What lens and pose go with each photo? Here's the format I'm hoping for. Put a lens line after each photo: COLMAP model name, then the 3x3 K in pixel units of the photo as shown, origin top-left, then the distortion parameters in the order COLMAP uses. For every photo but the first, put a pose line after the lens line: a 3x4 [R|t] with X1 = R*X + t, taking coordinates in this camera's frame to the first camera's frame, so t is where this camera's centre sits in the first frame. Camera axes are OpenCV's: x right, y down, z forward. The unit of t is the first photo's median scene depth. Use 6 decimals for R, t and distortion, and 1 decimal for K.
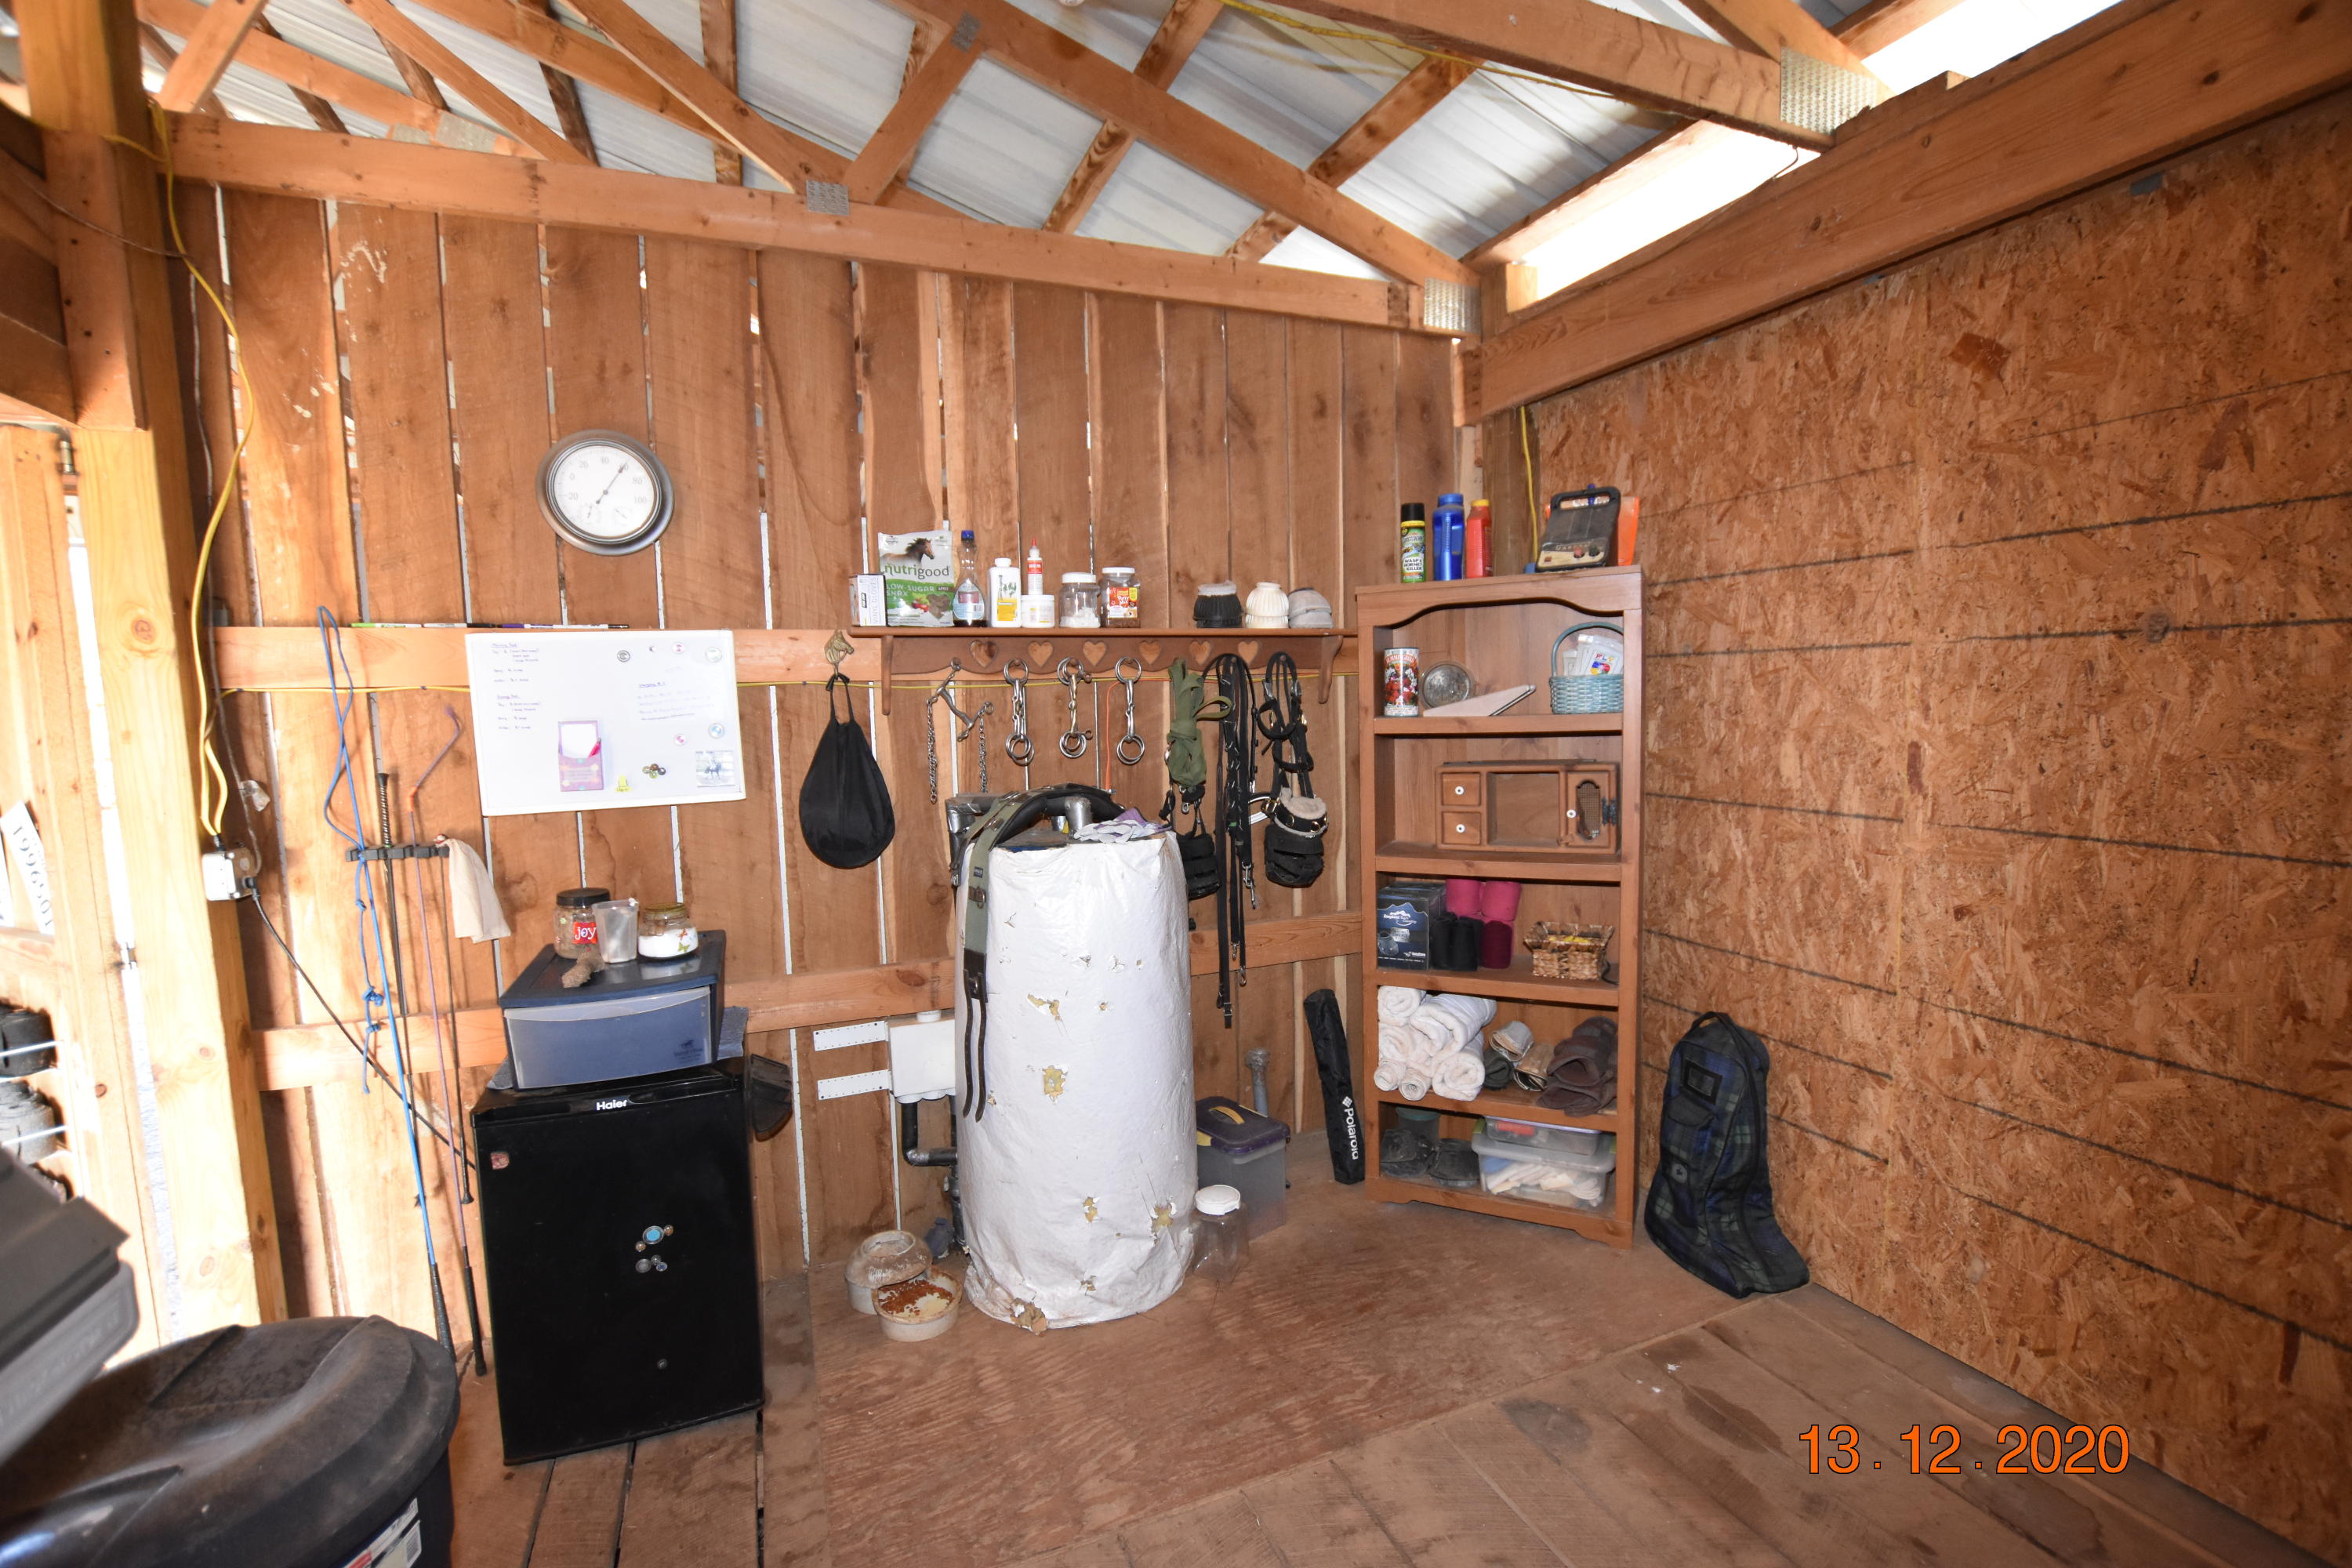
lens RADIAL K [[1034.1, 0, 1185.7], [0, 1034.1, 795.0], [0, 0, 1]] dist [-0.032846, 0.005364]
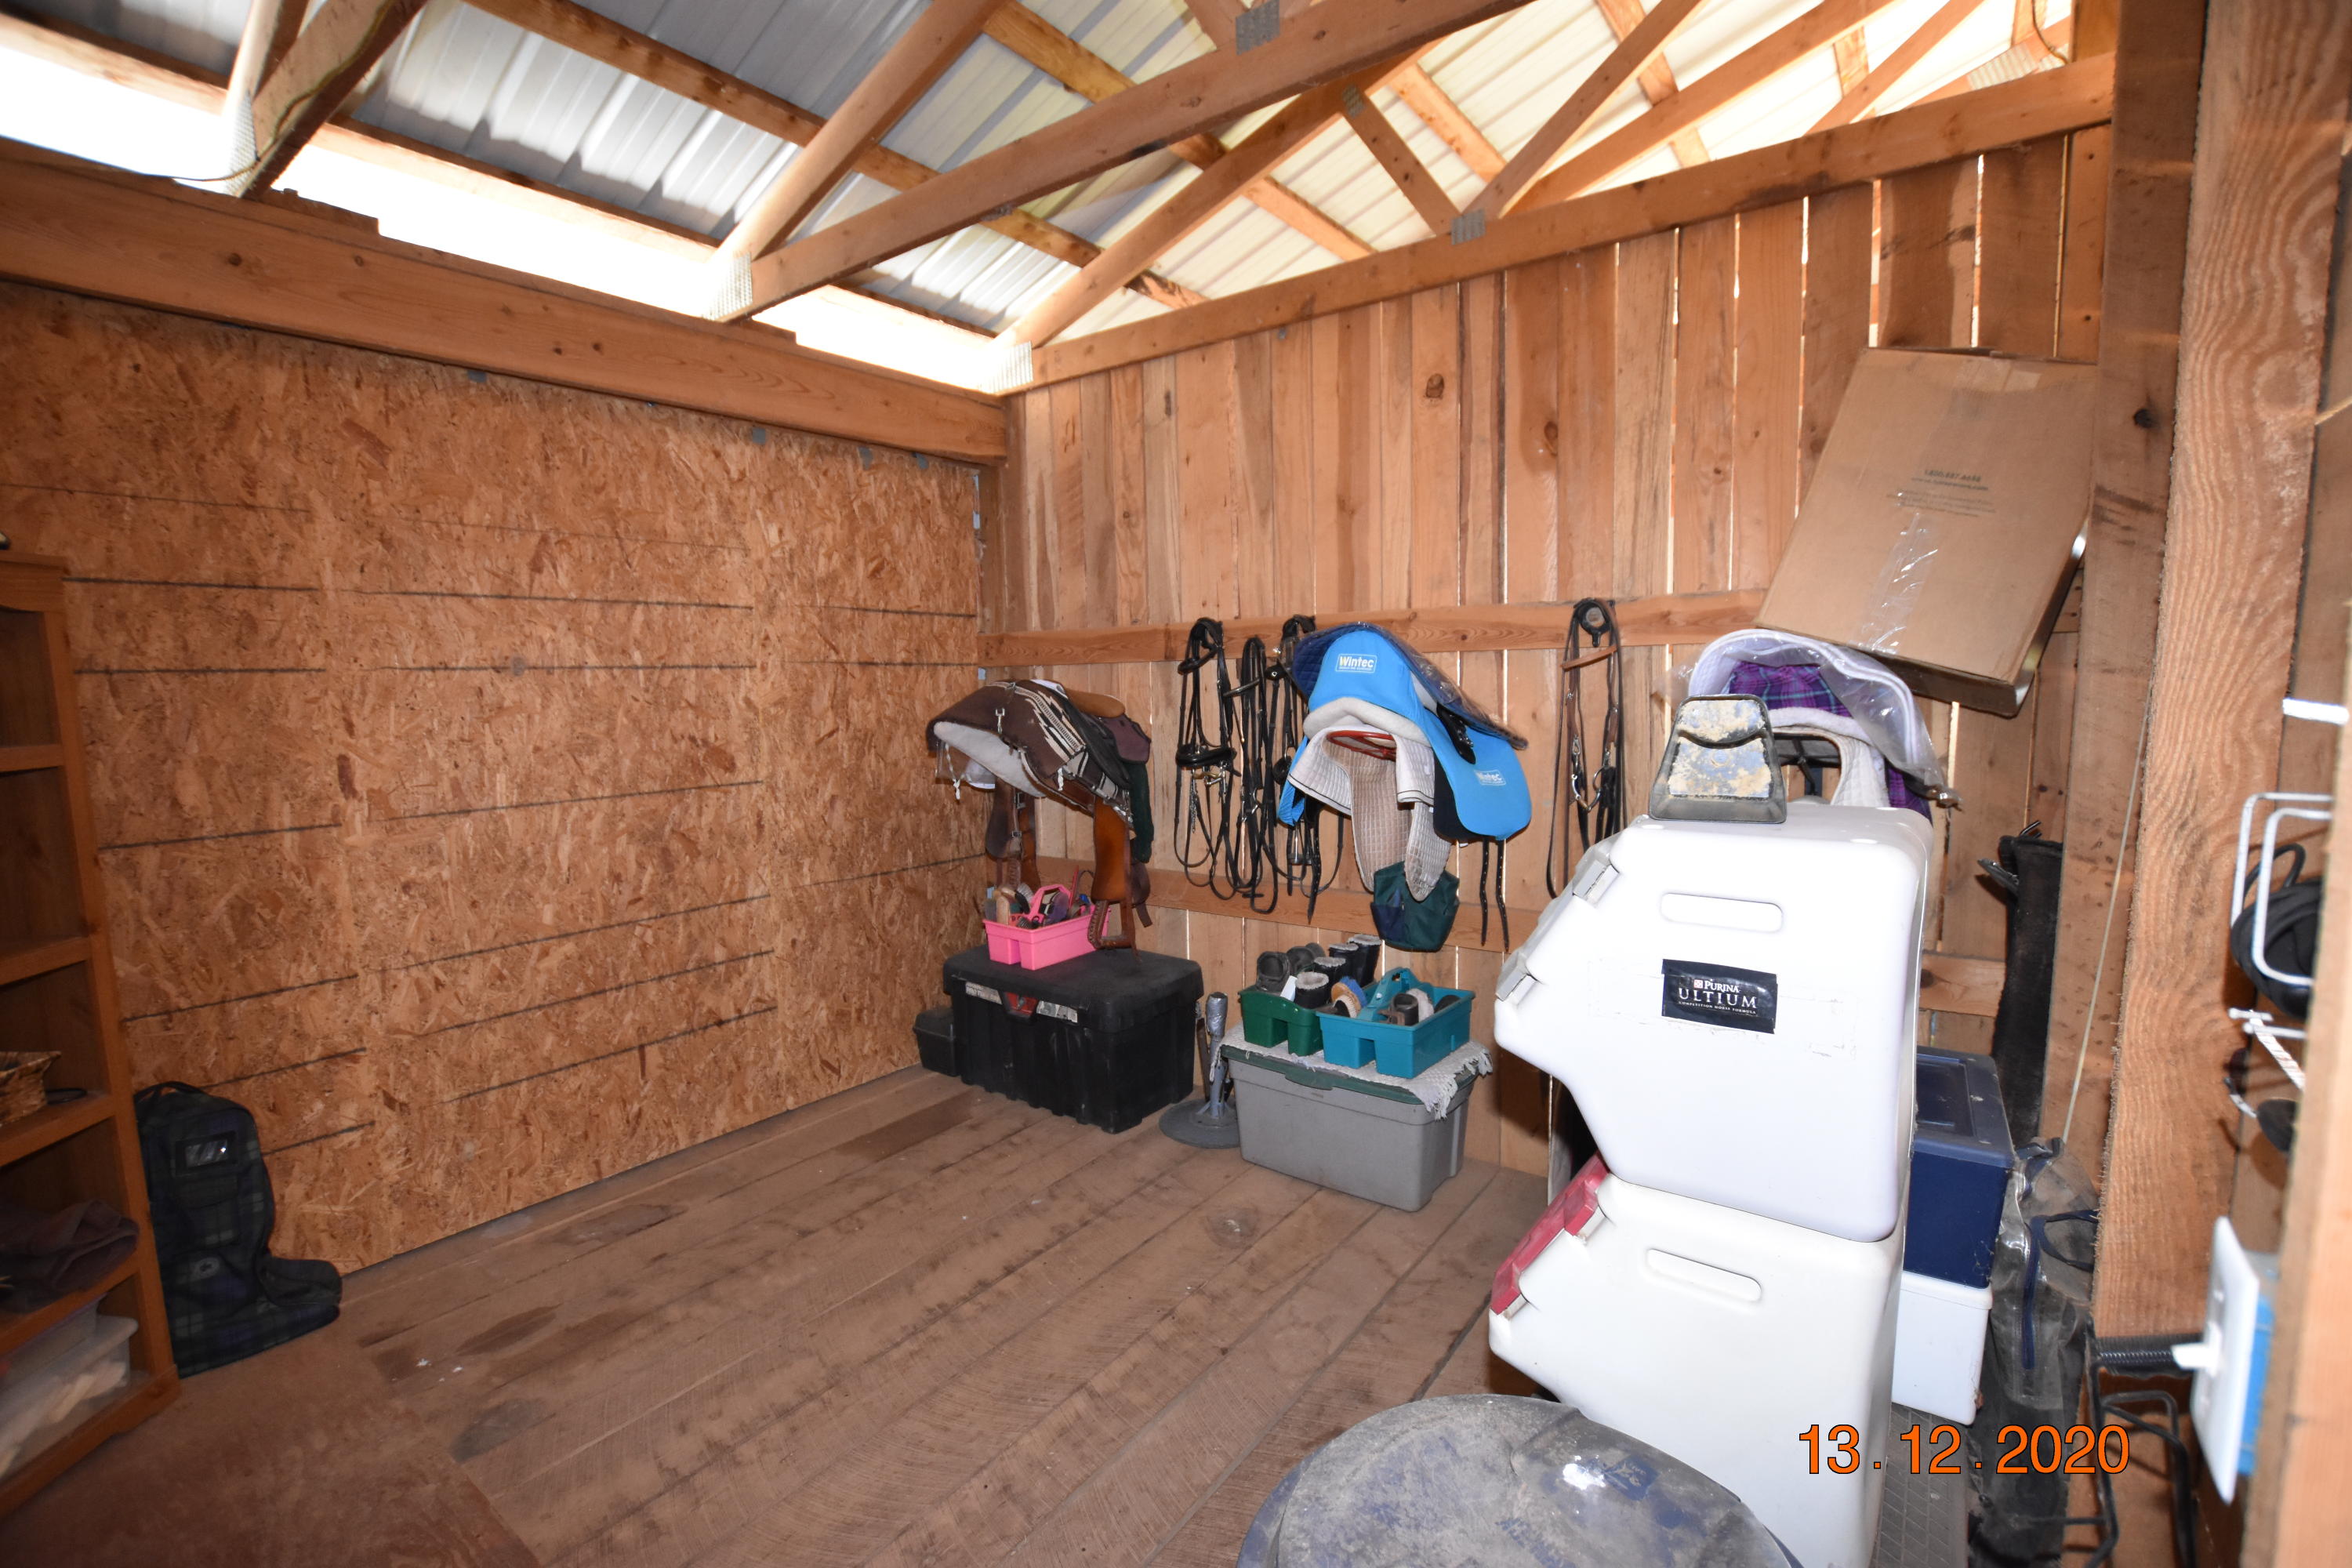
lens RADIAL K [[1034.1, 0, 1185.7], [0, 1034.1, 795.0], [0, 0, 1]] dist [-0.032846, 0.005364]
pose [[-0.515183, -0.059002, 0.855047, -0.805292], [0.116634, 0.983521, 0.138141, -0.057269], [-0.849107, 0.170895, -0.499811, 0.804312]]
